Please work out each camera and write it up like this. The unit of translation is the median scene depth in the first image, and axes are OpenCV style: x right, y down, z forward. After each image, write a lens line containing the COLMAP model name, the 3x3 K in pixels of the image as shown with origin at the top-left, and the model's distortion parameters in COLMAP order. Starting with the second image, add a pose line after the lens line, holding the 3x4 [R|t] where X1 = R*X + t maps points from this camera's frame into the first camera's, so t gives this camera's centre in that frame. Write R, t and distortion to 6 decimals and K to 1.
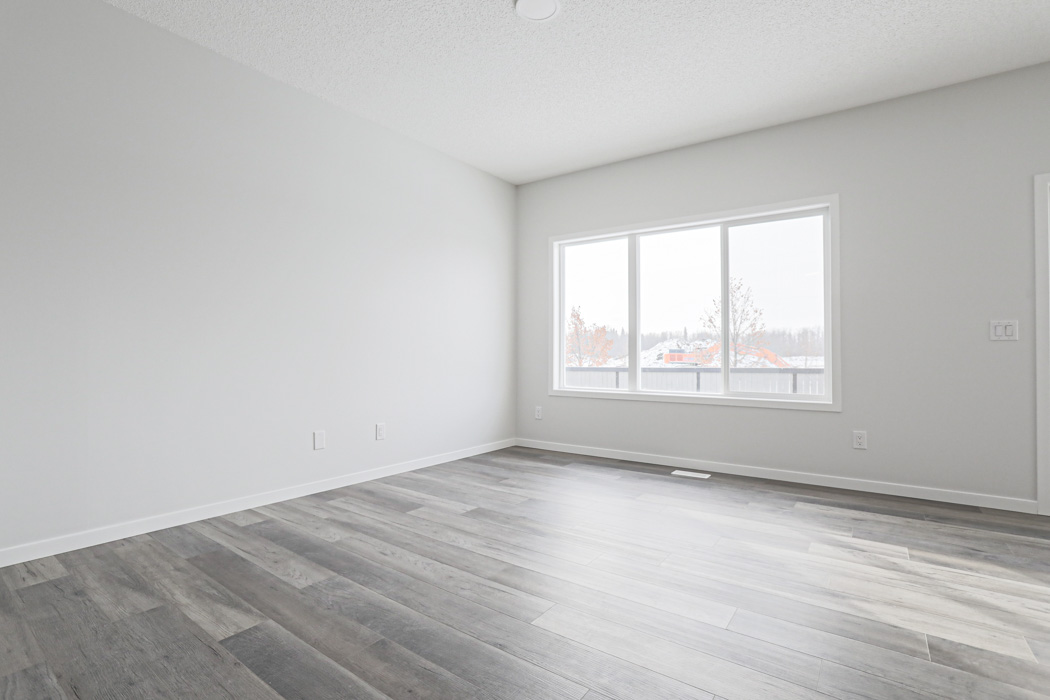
lens RADIAL K [[488.7, 0, 519.4], [0, 488.7, 353.7], [0, 0, 1]] dist [-0.065070, 0.022986]
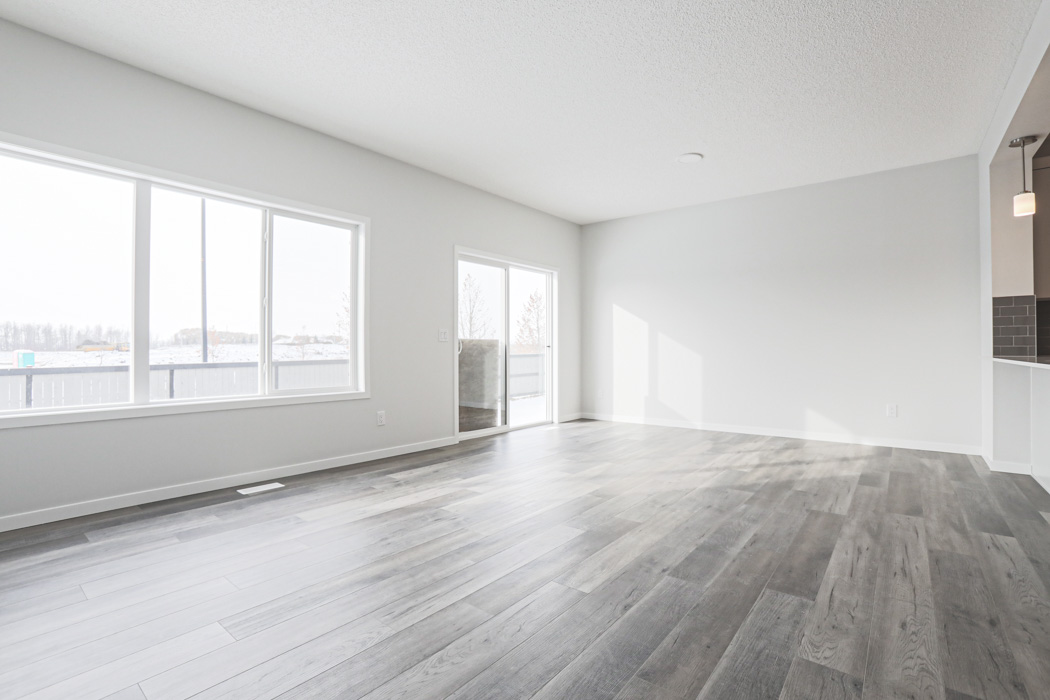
lens RADIAL K [[488.7, 0, 524.9], [0, 488.7, 349.3], [0, 0, 1]] dist [-0.065070, 0.022986]
pose [[0.044121, 0.000915, 0.999026, -0.688479], [-0.000589, 0.999999, -0.000890, -0.002162], [-0.999026, -0.000549, 0.044122, 0.687633]]
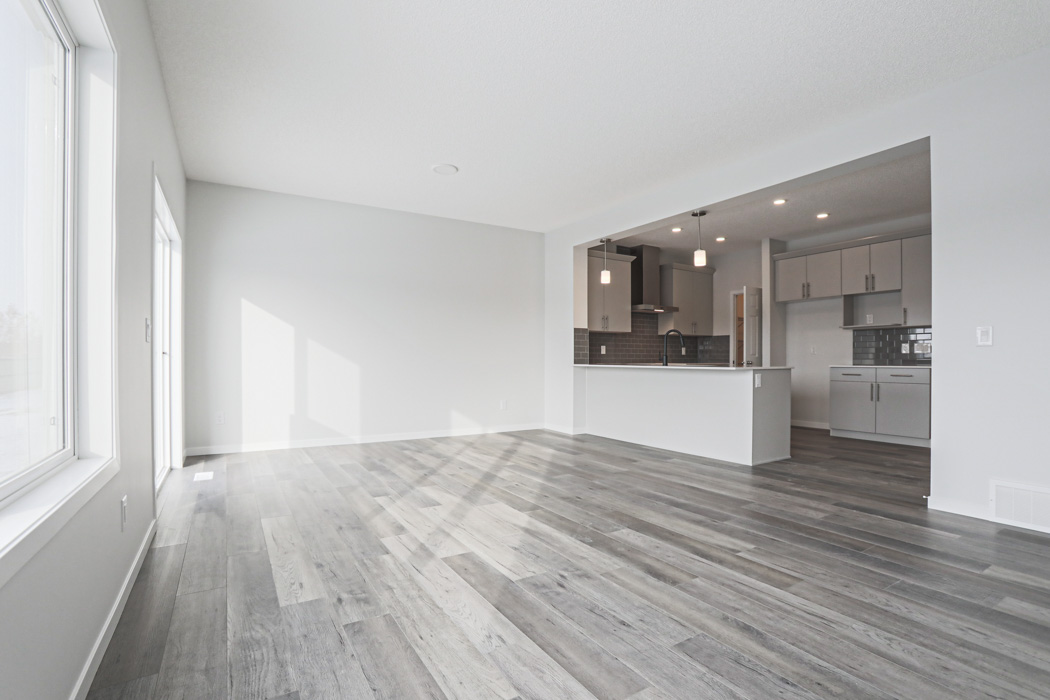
lens RADIAL K [[488.7, 0, 515.8], [0, 488.7, 351.1], [0, 0, 1]] dist [-0.065070, 0.022986]
pose [[-0.923621, 0.002575, 0.383298, 0.087731], [-0.004377, 0.999841, -0.017264, -0.006250], [-0.383282, -0.017623, -0.923463, 1.656851]]
